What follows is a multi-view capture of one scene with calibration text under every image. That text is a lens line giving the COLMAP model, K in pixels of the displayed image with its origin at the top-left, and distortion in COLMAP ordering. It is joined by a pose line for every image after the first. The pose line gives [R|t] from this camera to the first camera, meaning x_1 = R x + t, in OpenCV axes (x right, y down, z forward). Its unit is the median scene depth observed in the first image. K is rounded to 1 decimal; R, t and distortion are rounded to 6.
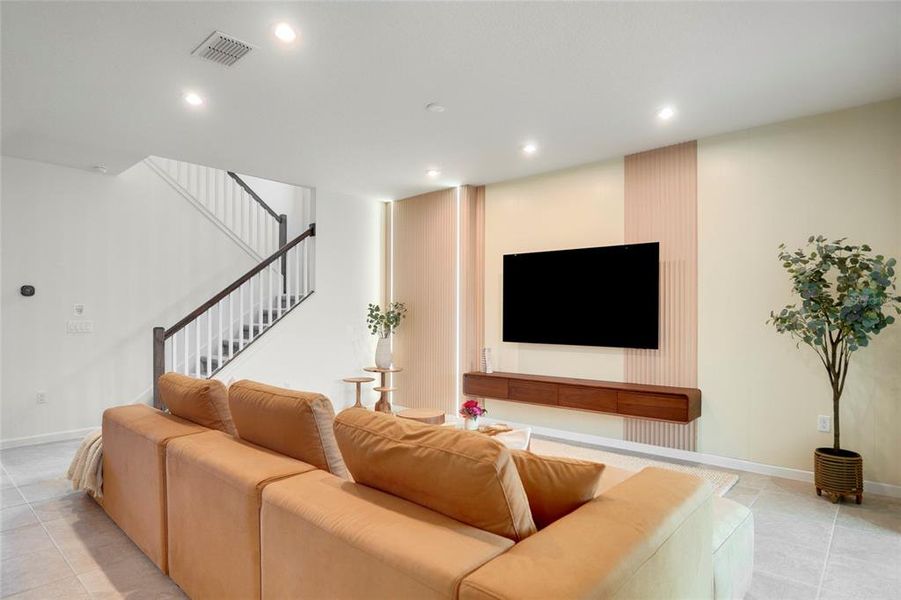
lens RADIAL K [[488.9, 0, 449.7], [0, 488.9, 320.2], [0, 0, 1]] dist [-0.038417, -0.000021]
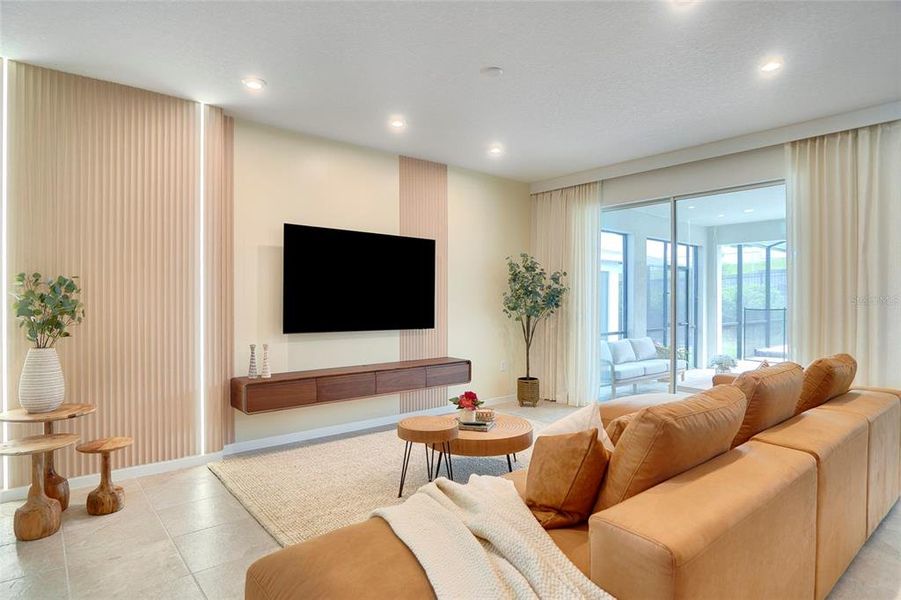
lens RADIAL K [[500.7, 0, 450.5], [0, 500.7, 300.0], [0, 0, 1]] dist [-0.023937, 0.001445]
pose [[0.157147, -0.000692, 0.987575, -0.982350], [0.005447, 0.999985, -0.000166, -0.012481], [-0.987560, 0.005405, 0.157149, 0.942622]]
